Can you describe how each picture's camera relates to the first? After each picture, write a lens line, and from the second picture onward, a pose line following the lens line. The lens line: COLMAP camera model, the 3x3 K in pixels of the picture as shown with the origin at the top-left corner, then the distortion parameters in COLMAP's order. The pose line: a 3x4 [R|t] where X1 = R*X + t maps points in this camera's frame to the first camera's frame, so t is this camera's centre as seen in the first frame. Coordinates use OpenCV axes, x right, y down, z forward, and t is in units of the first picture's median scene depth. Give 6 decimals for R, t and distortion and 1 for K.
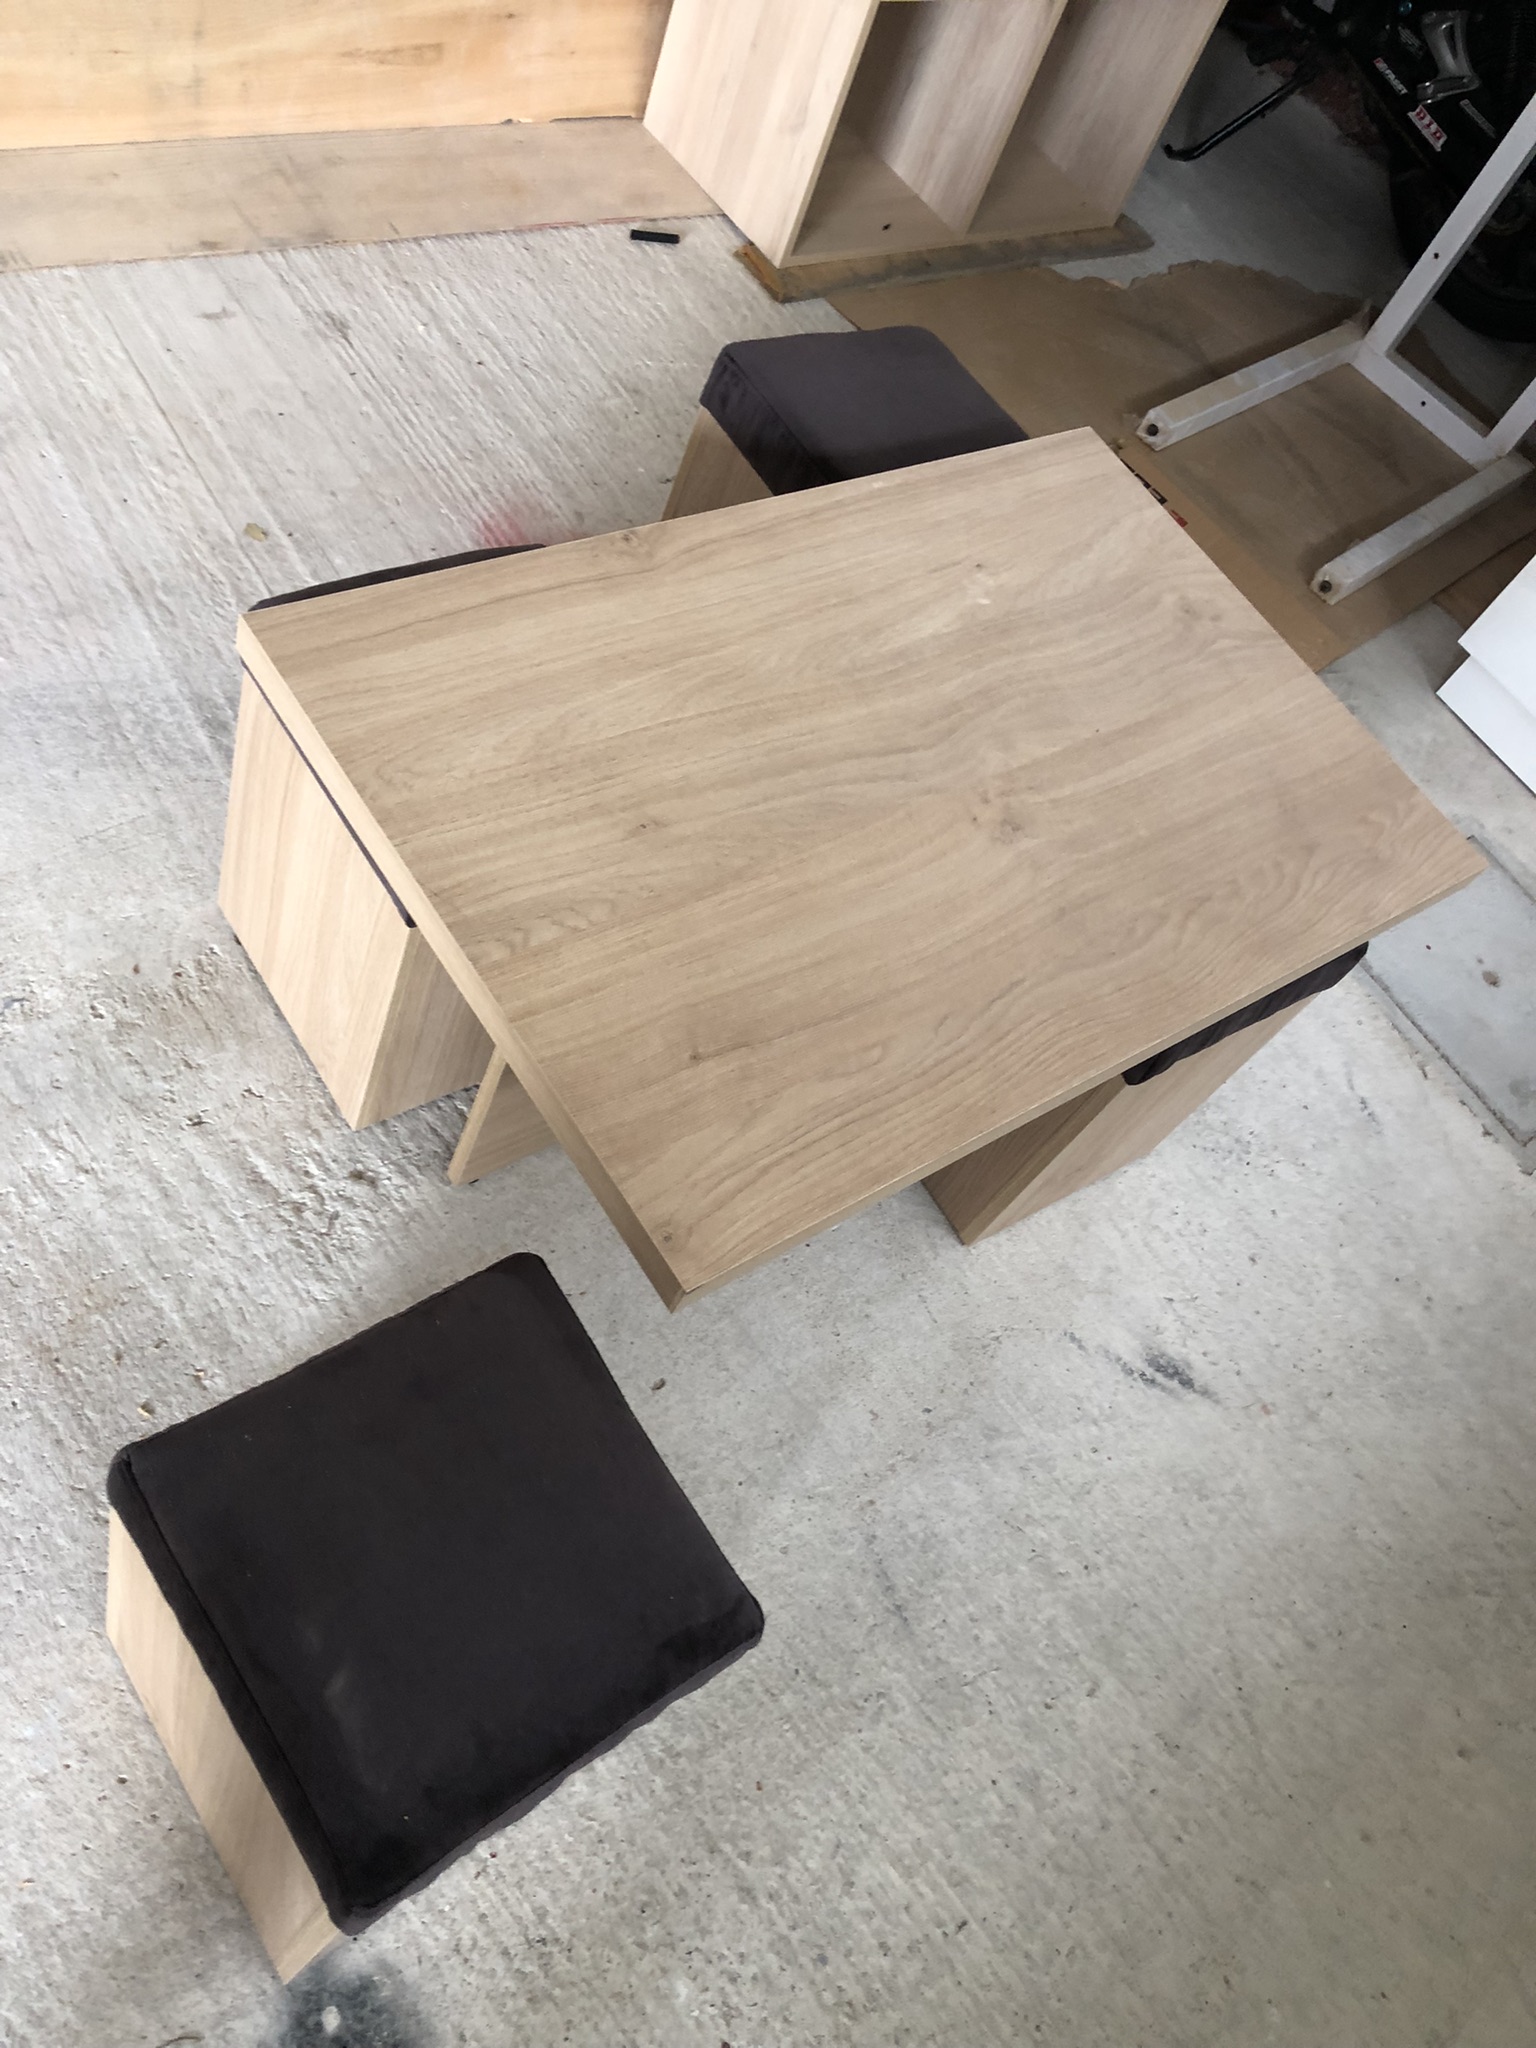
lens RADIAL K [[1671.7, 0, 768.0], [0, 1671.7, 1024.0], [0, 0, 1]] dist [0.034722, -0.012910]
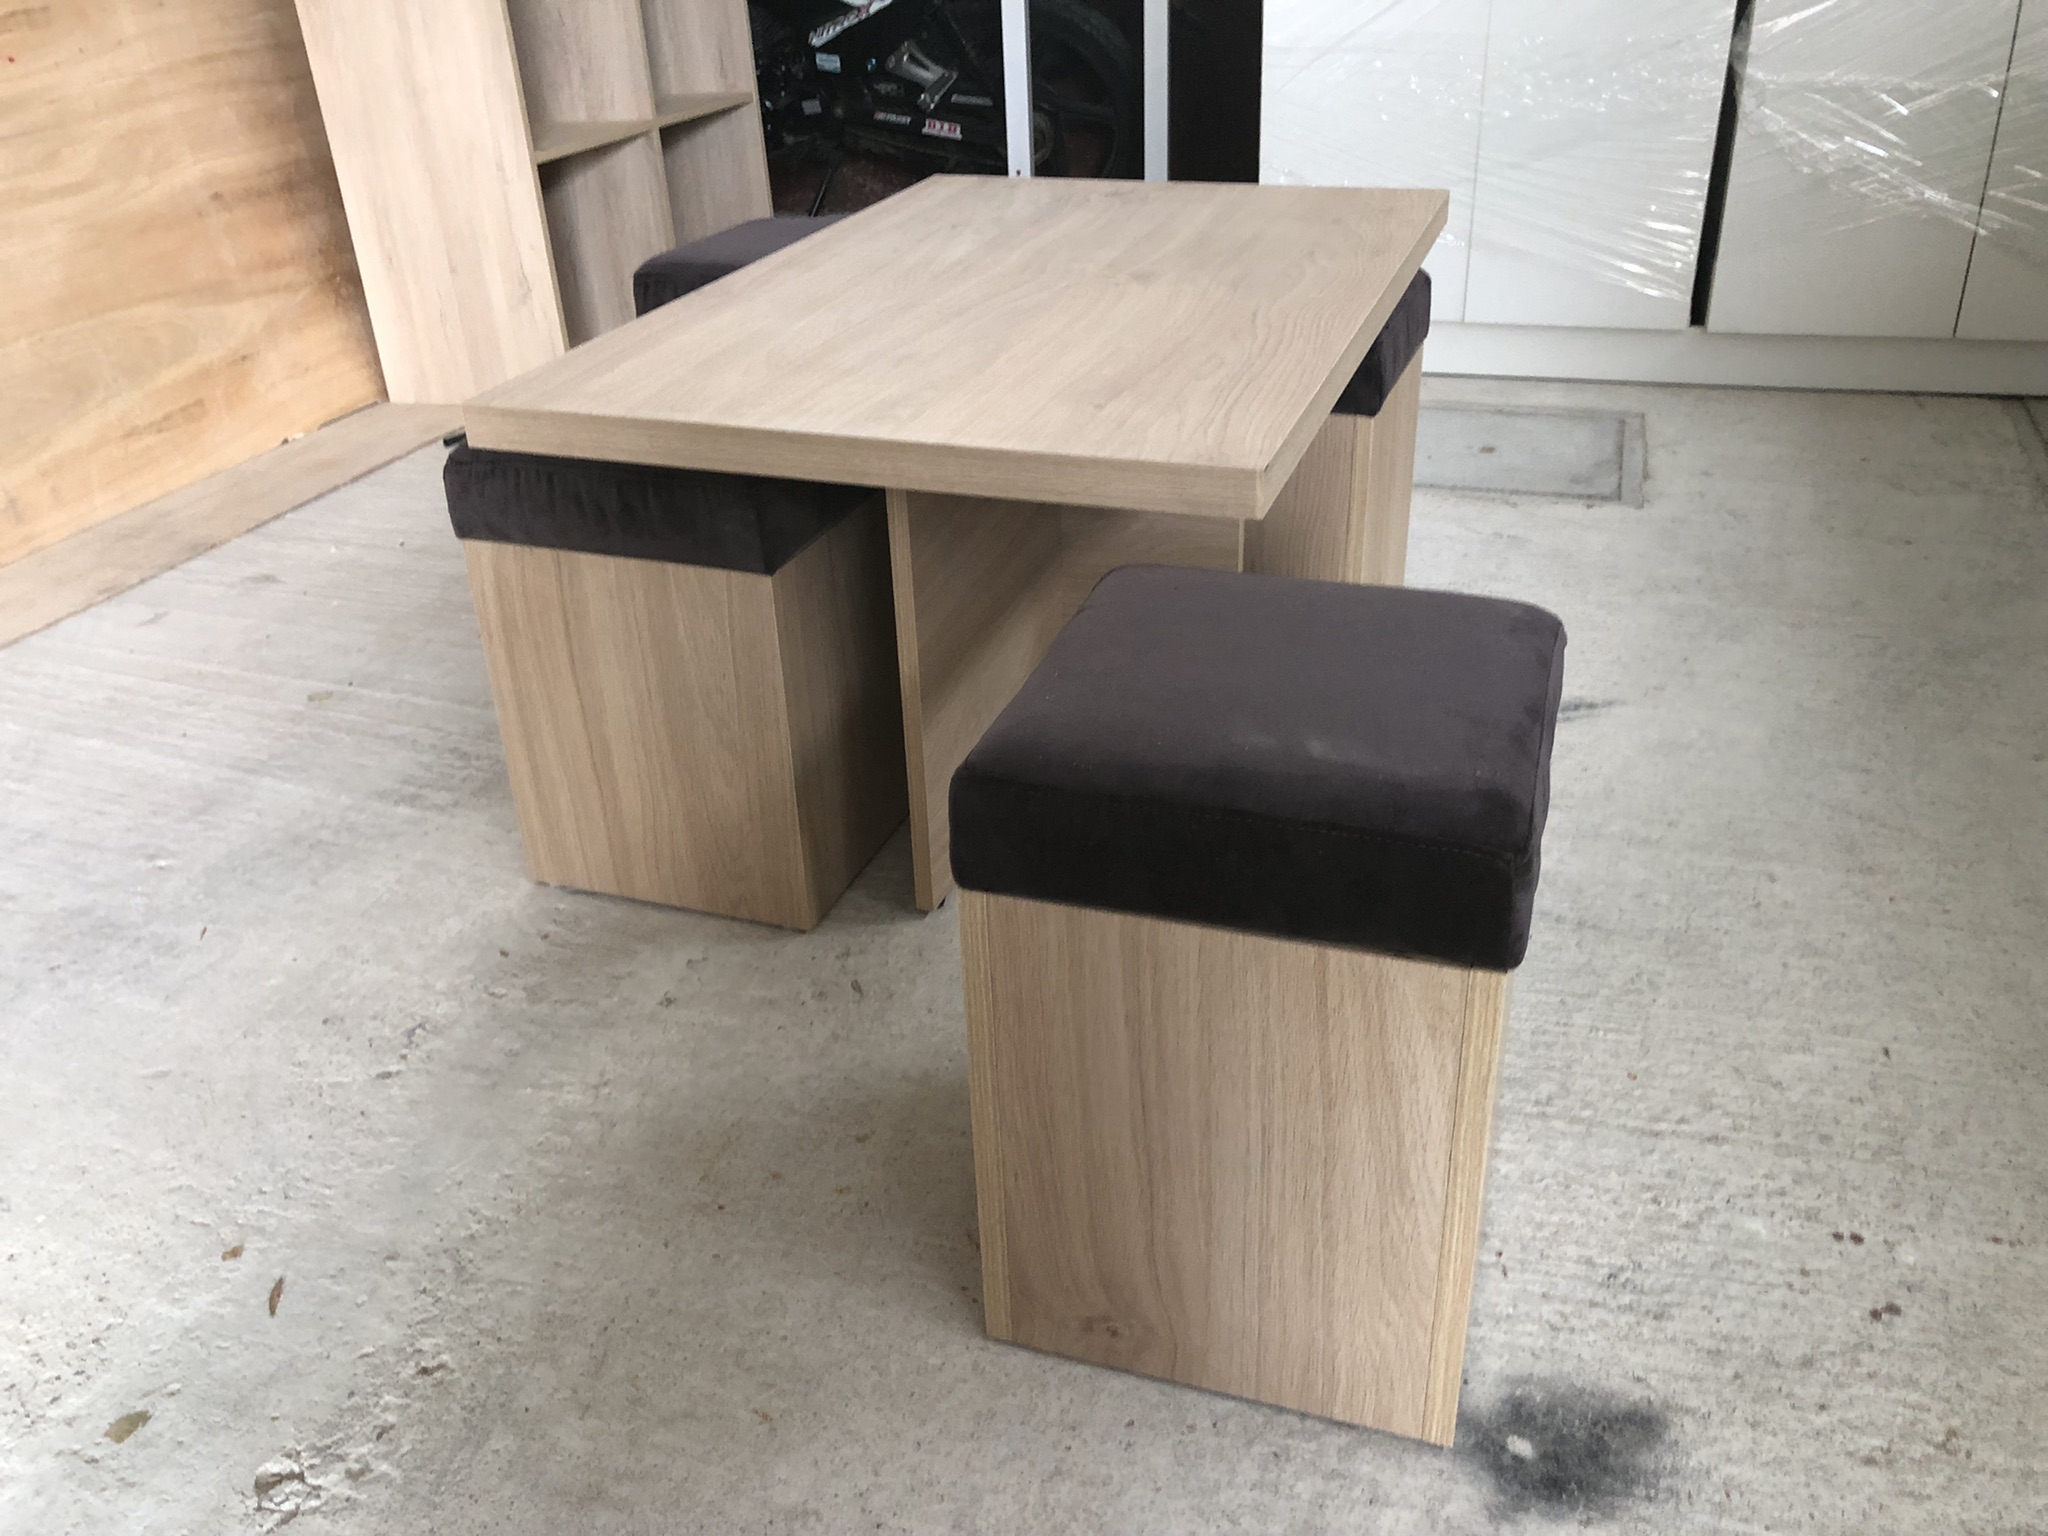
lens RADIAL K [[1684.4, 0, 1024.0], [0, 1684.4, 768.0], [0, 0, 1]] dist [-0.036908, 0.124477]
pose [[0.764683, -0.564615, 0.310595, -0.403354], [0.640003, 0.721670, -0.263797, 0.327294], [-0.075203, 0.400503, 0.913204, 0.115518]]
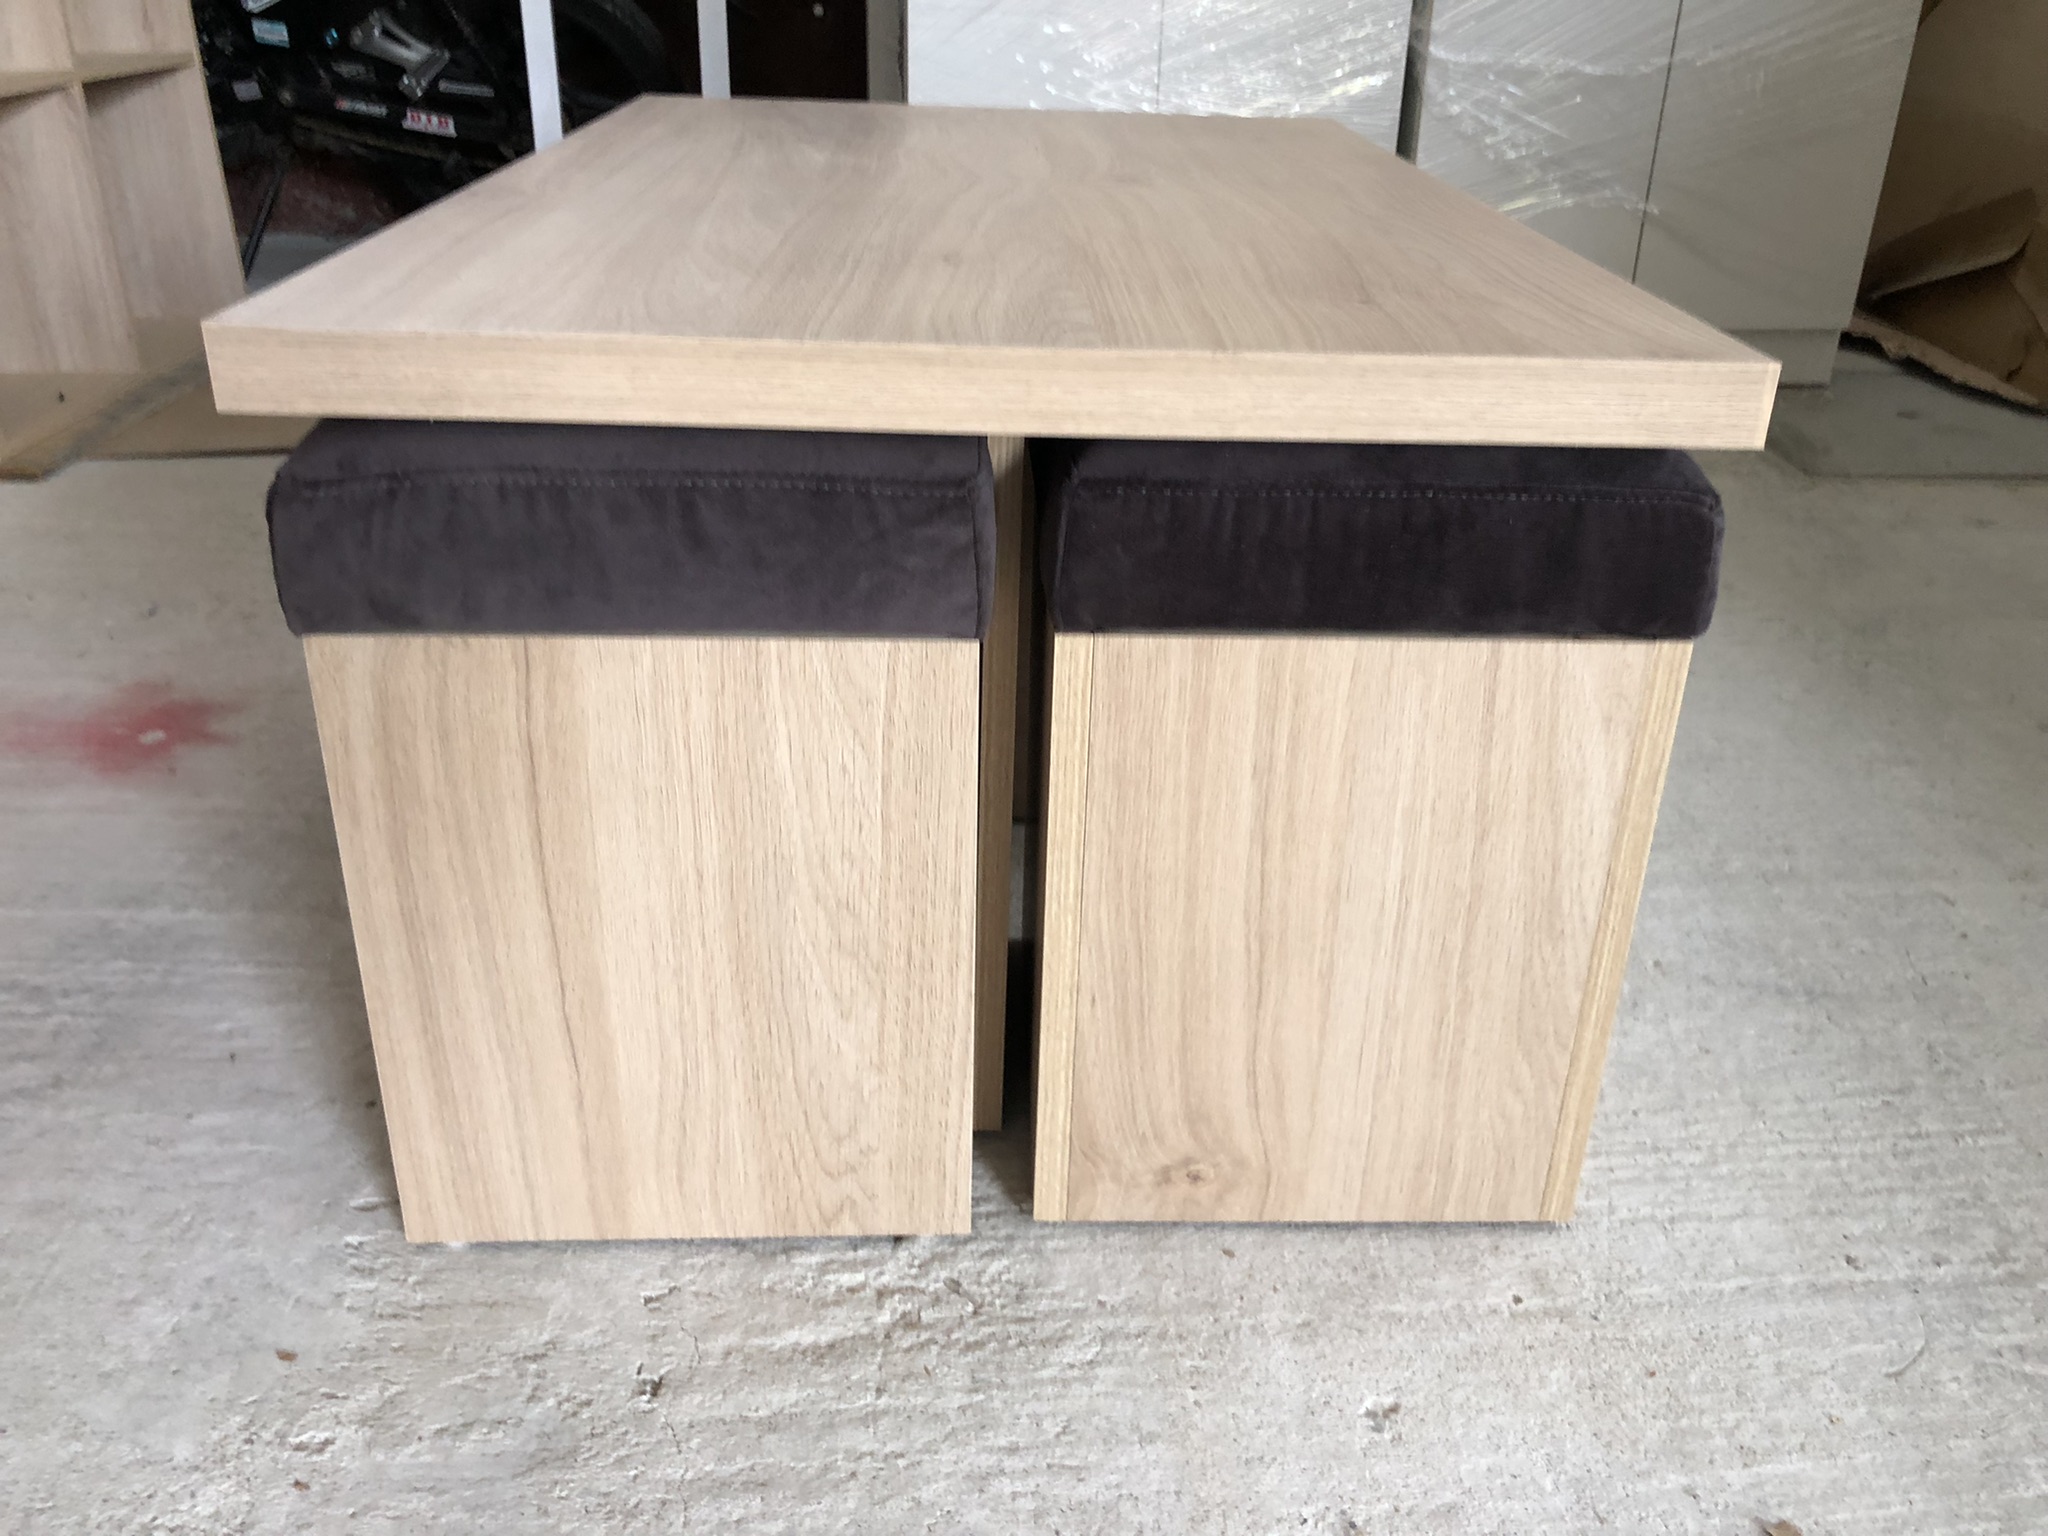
lens RADIAL K [[1684.4, 0, 1024.0], [0, 1684.4, 768.0], [0, 0, 1]] dist [-0.036908, 0.124477]
pose [[0.530850, -0.619614, 0.578167, -0.459235], [0.776026, 0.629566, -0.037818, 0.046988], [-0.340562, 0.468748, 0.815041, 0.465916]]
